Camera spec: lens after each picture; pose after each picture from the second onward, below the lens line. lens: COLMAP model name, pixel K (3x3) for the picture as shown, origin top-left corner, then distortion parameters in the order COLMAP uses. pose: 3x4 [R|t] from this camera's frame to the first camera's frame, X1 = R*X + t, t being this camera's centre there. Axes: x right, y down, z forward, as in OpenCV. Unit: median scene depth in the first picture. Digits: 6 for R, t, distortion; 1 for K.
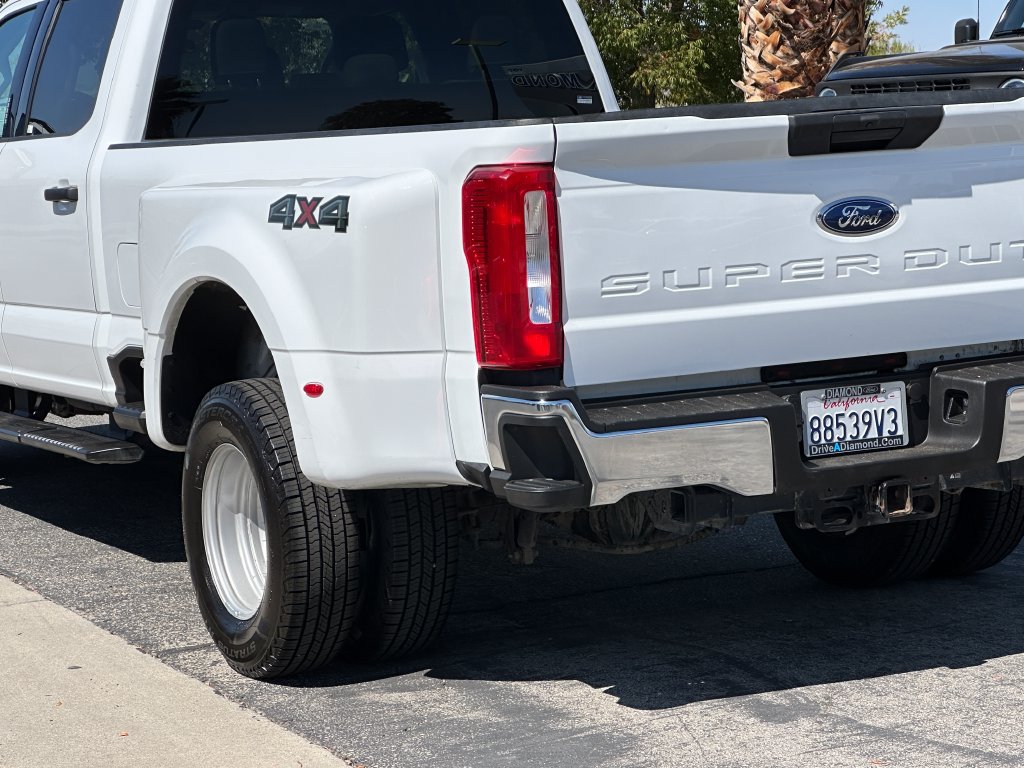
lens RADIAL K [[2685.5, 0, 512.0], [0, 2685.5, 384.0], [0, 0, 1]] dist [0.090453, 0.756765]
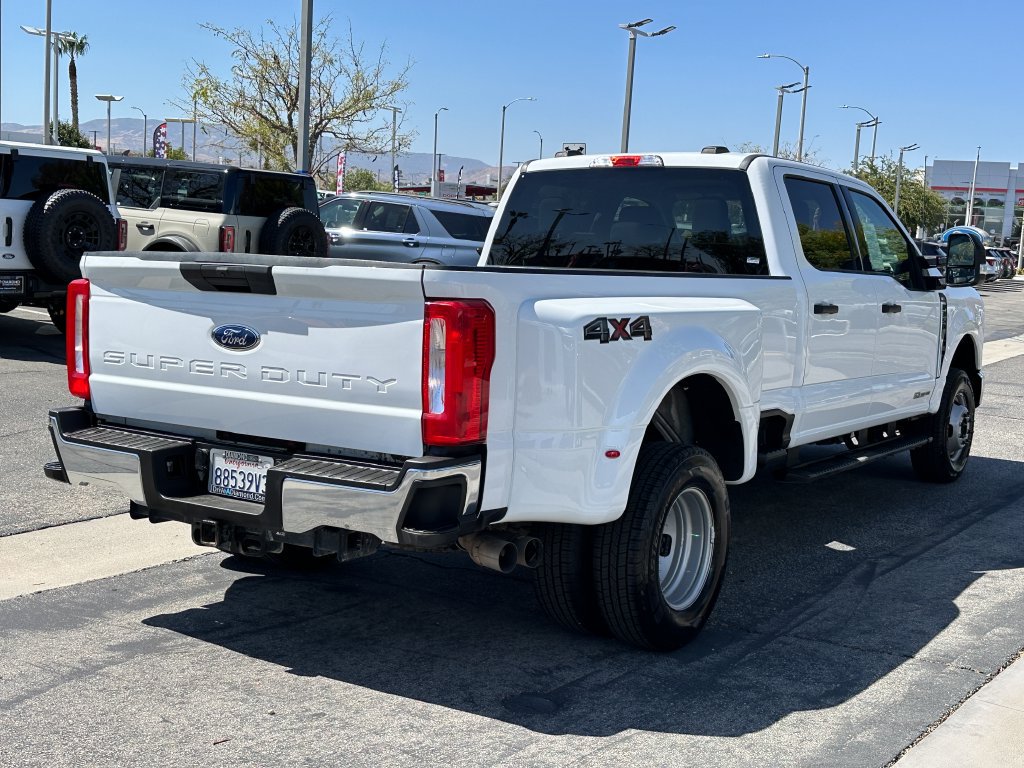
lens RADIAL K [[1272.9, 0, 509.5], [0, 1272.9, 369.1], [0, 0, 1]] dist [0.108840, -0.046885]
pose [[0.459601, 0.141035, -0.876856, 0.786094], [-0.140176, 0.986455, 0.085191, -0.122147], [0.876993, 0.083761, 0.473146, 0.788673]]
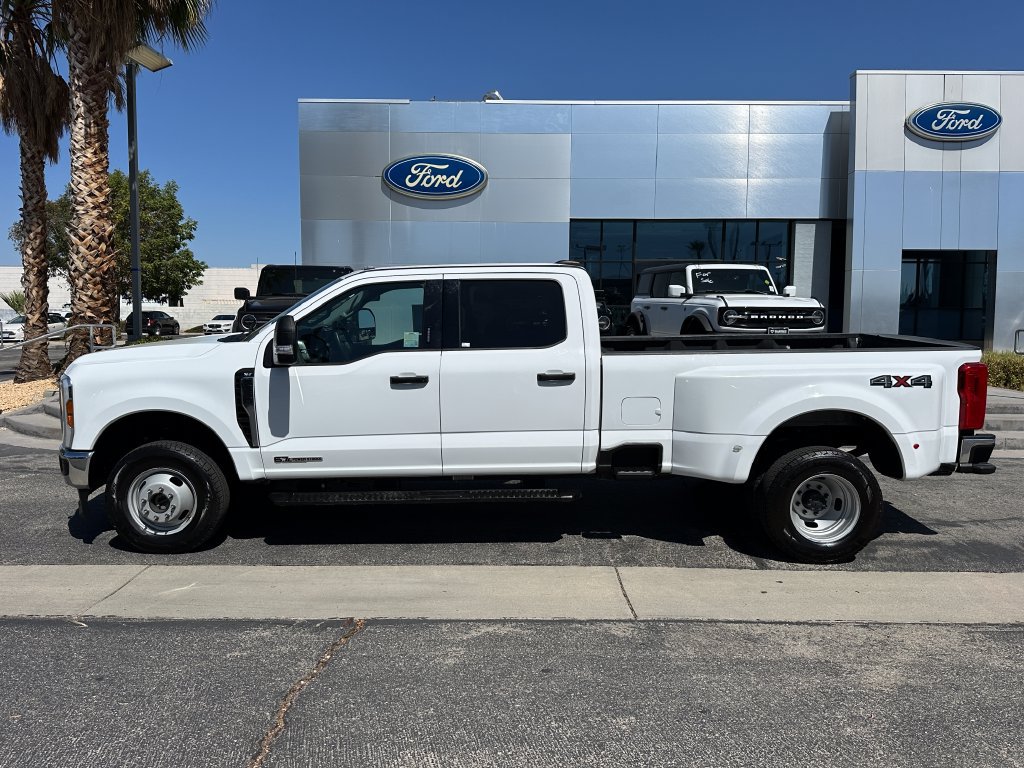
lens RADIAL K [[808.9, 0, 512.0], [0, 808.9, 384.0], [0, 0, 1]] dist [0.022976, -0.006407]
pose [[0.435923, -0.057343, 0.898155, -0.972203], [0.068329, 0.997196, 0.030503, -0.112095], [-0.897386, 0.048073, 0.438619, 0.986578]]
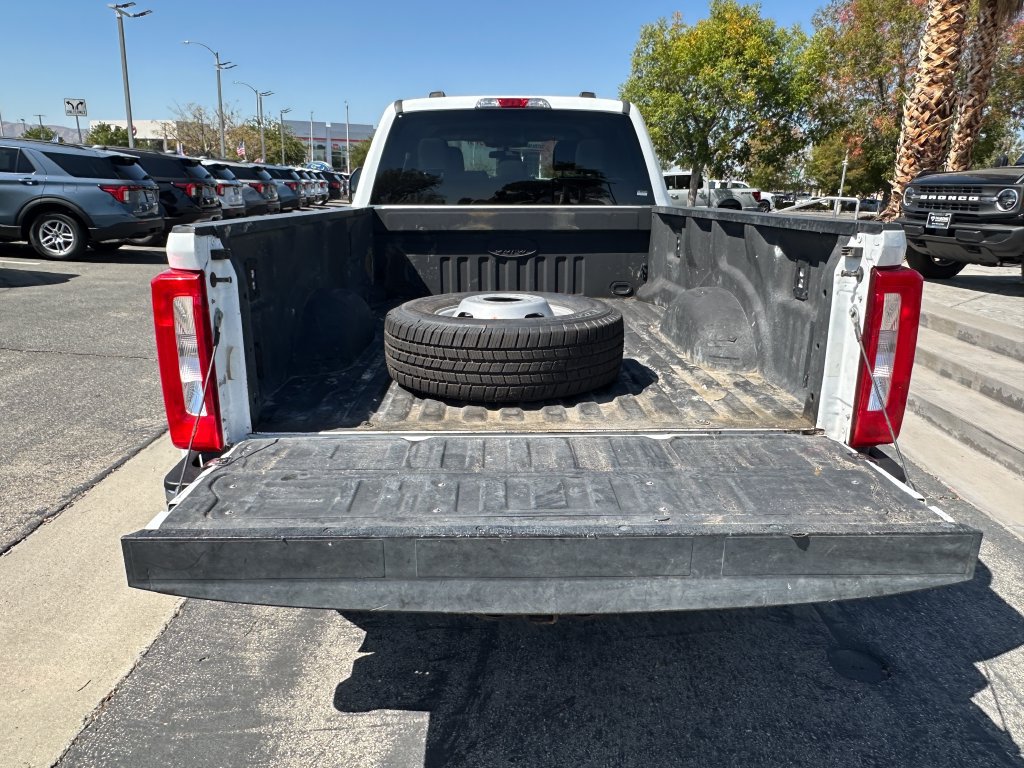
lens RADIAL K [[734.1, 0, 498.0], [0, 734.1, 396.8], [0, 0, 1]] dist [0.001402, -0.001483]
pose [[0.885748, 0.172901, -0.430761, 0.232833], [-0.087074, 0.973452, 0.211682, -0.097342], [0.455925, -0.149989, 0.877289, 0.730943]]
